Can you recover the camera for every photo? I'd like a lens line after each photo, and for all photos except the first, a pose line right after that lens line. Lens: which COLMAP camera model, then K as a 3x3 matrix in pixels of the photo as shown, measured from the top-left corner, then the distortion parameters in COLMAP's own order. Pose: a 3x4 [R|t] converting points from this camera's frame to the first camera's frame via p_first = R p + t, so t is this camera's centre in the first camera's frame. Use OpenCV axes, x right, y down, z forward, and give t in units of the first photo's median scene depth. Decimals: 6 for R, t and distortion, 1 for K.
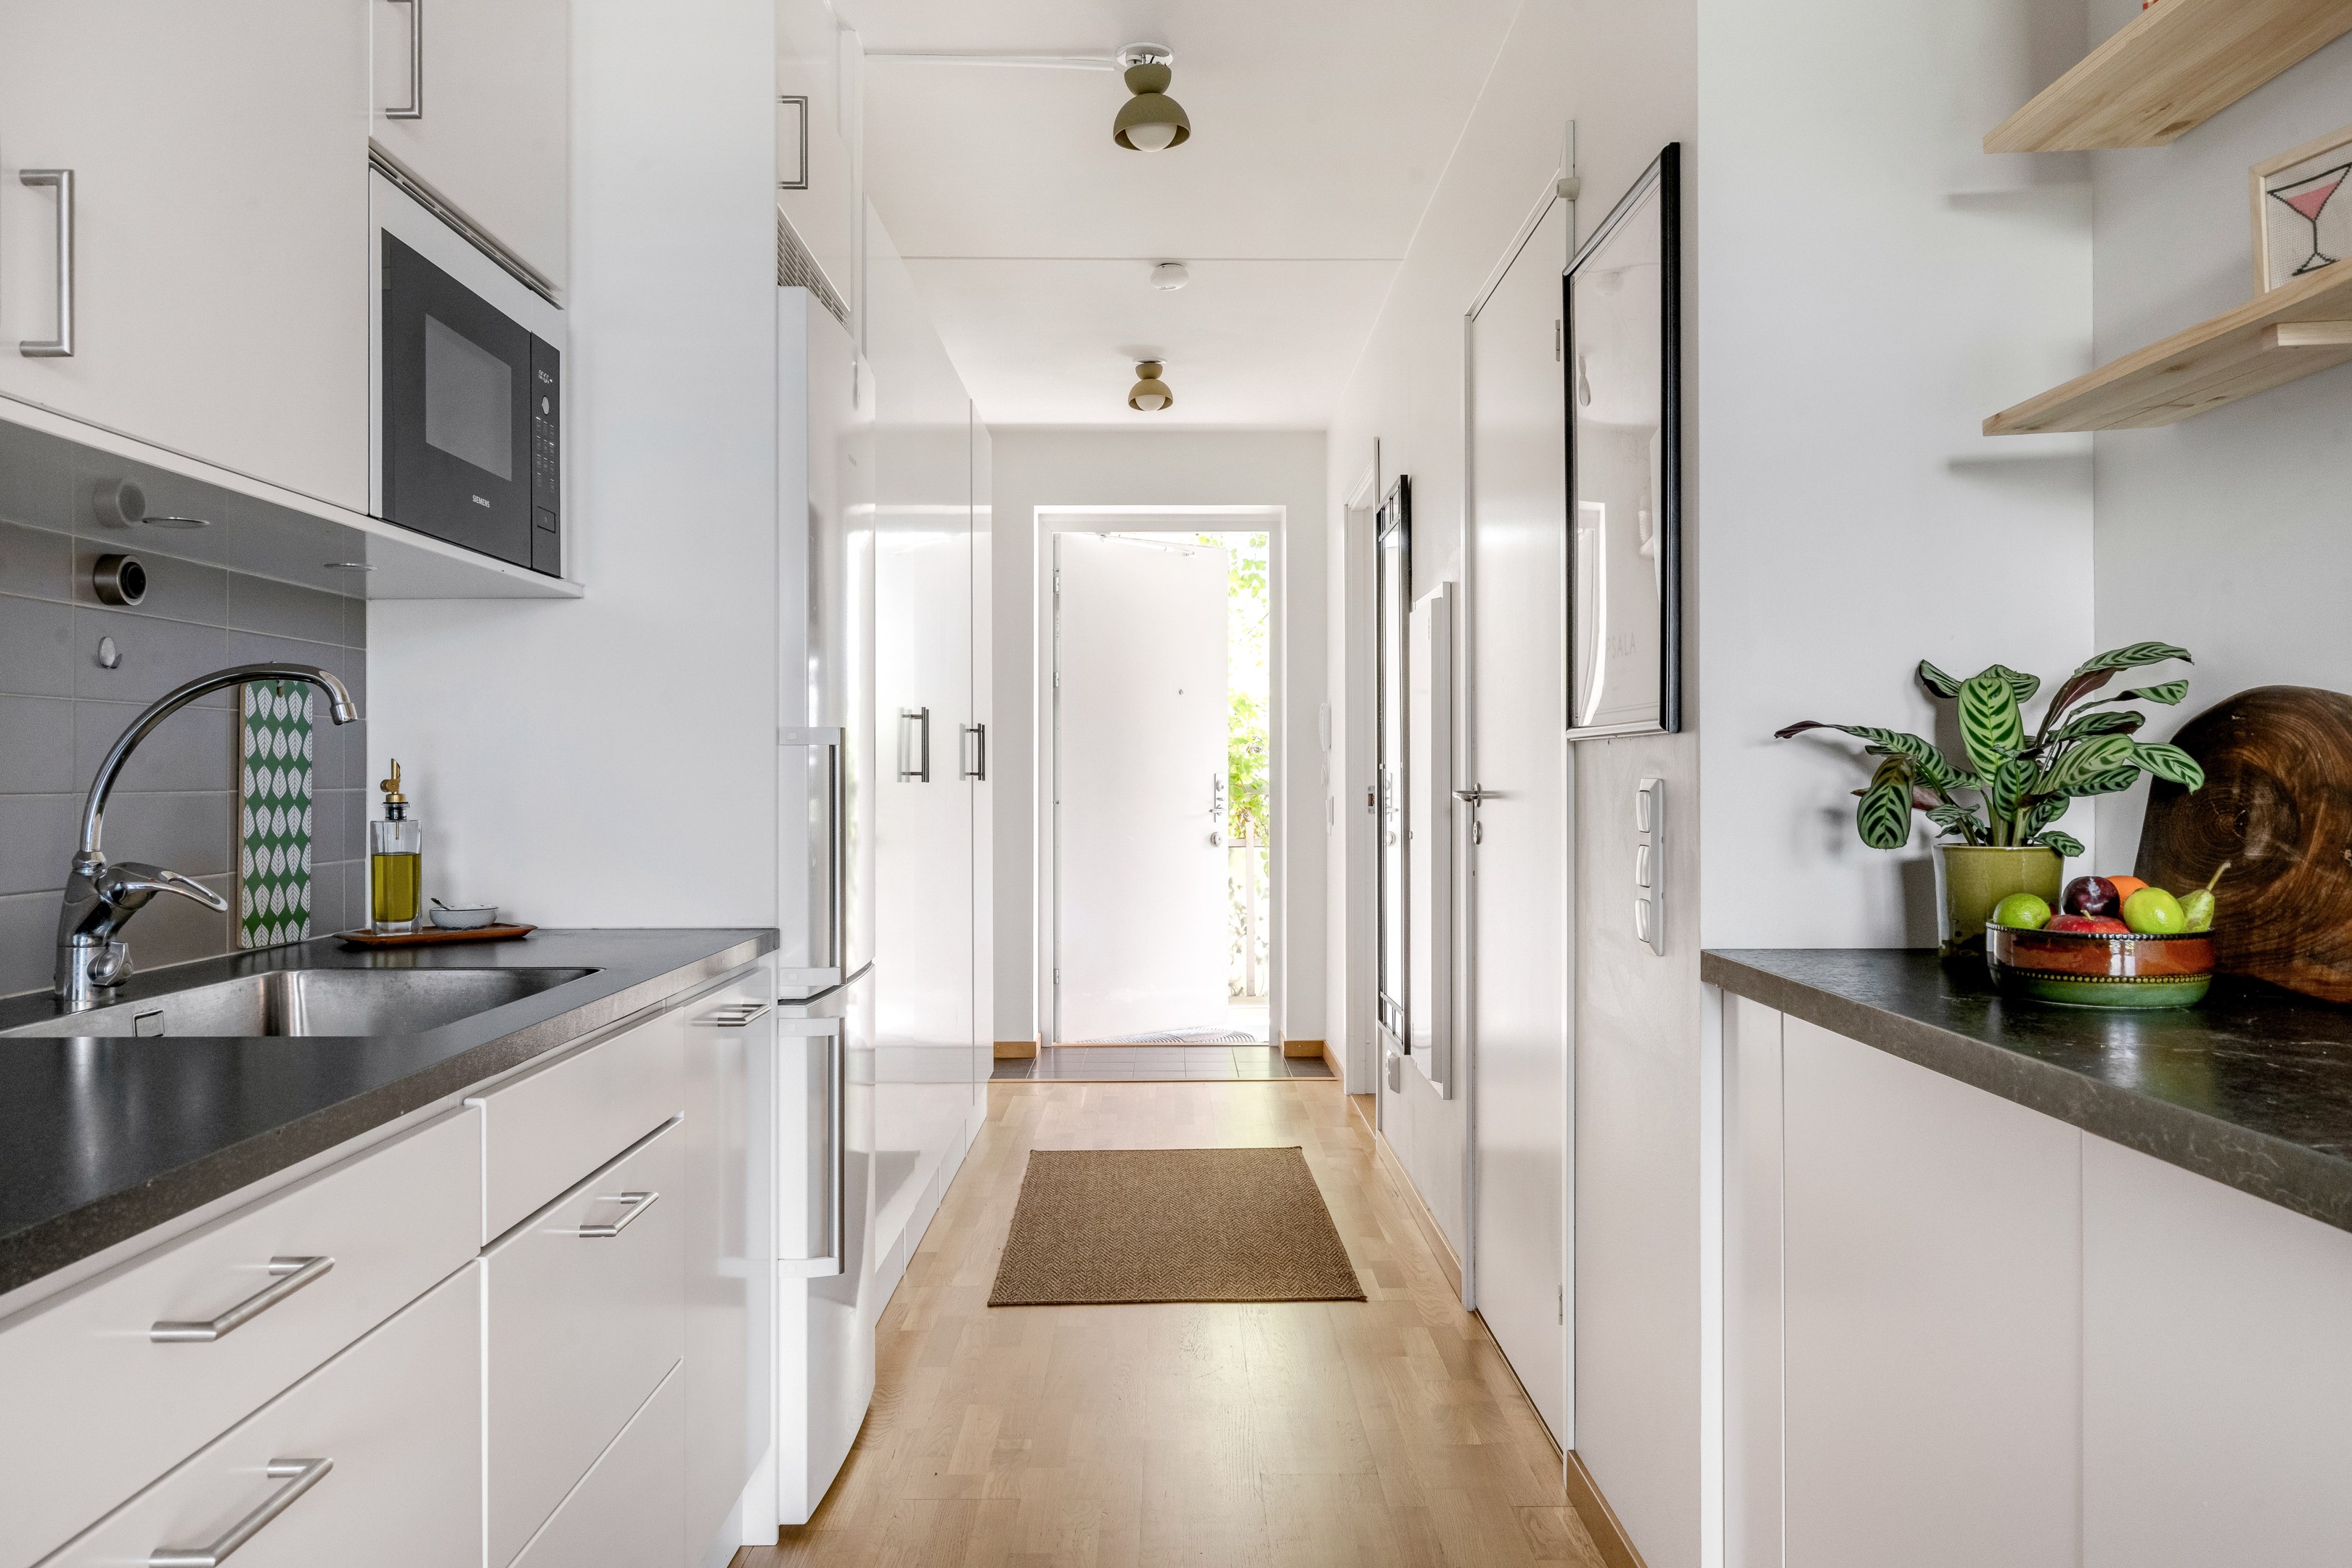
lens RADIAL K [[1403.0, 0, 1170.9], [0, 1403.0, 759.9], [0, 0, 1]] dist [-0.001194, -0.000236]
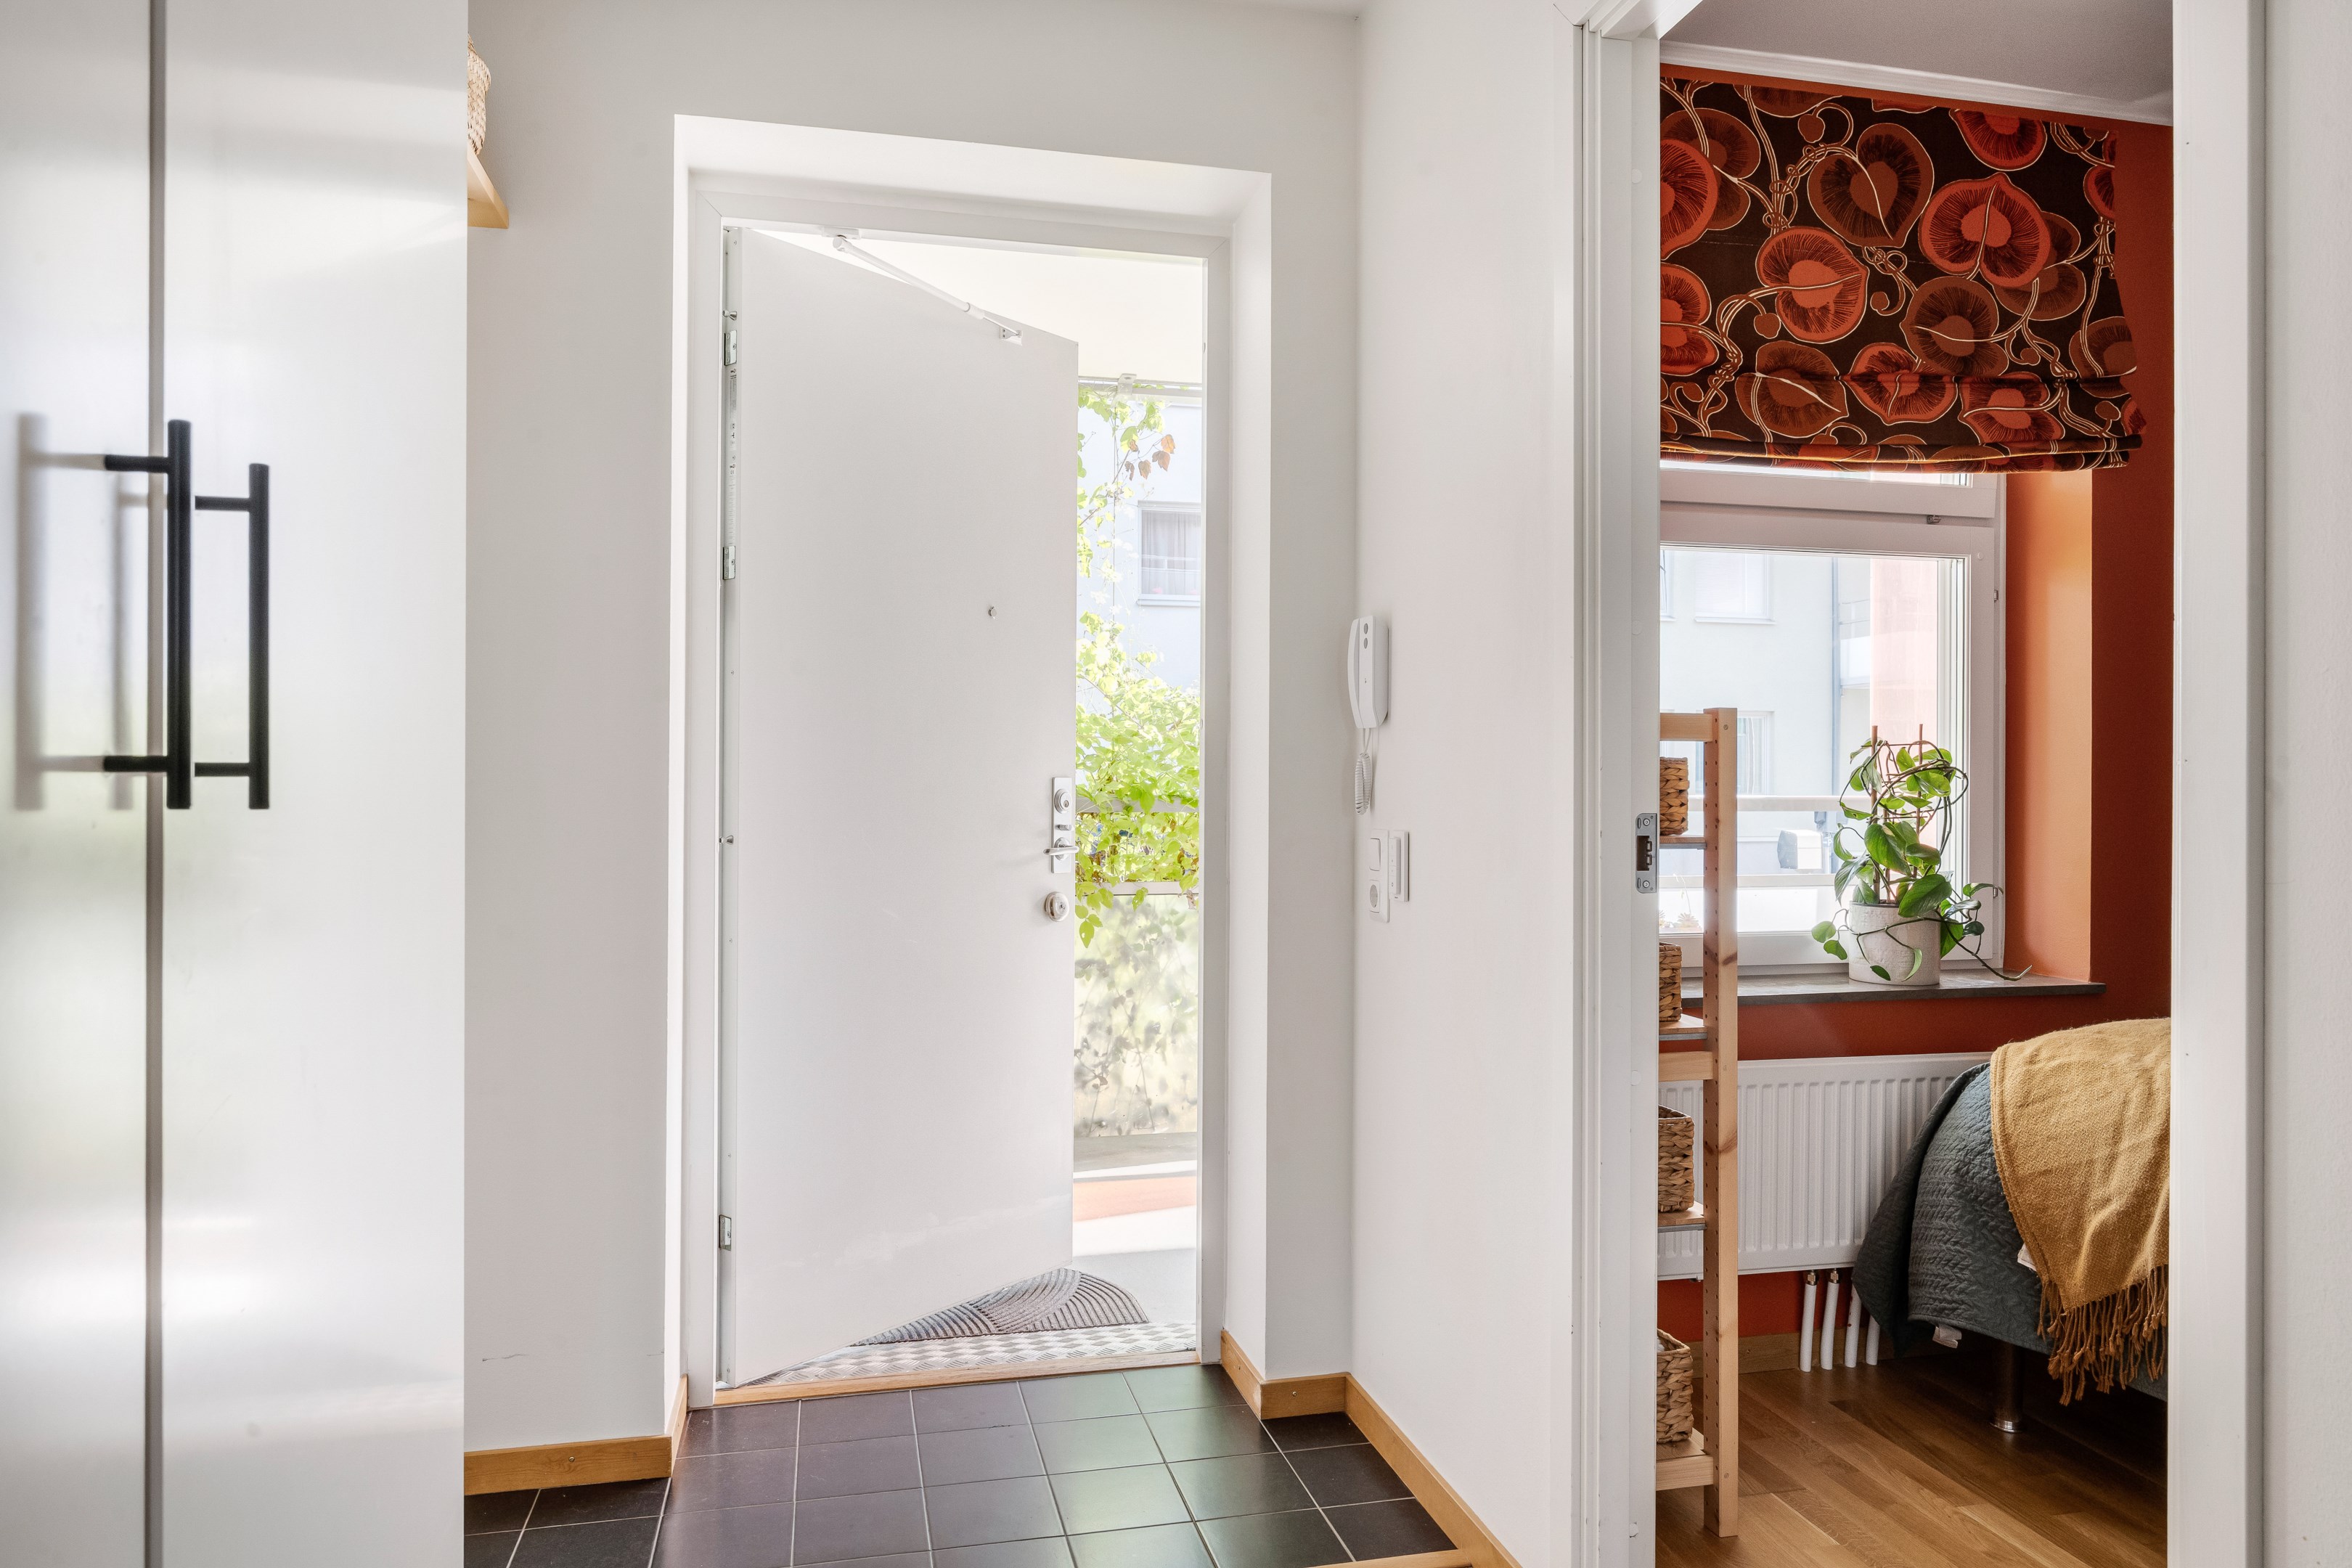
lens RADIAL K [[1403.0, 0, 1170.9], [0, 1403.0, 759.9], [0, 0, 1]] dist [-0.001194, -0.000236]
pose [[0.975174, 0.005588, 0.221368, -0.121169], [-0.005277, 0.999984, -0.001997, 0.012829], [-0.221375, 0.000779, 0.975188, 1.506316]]
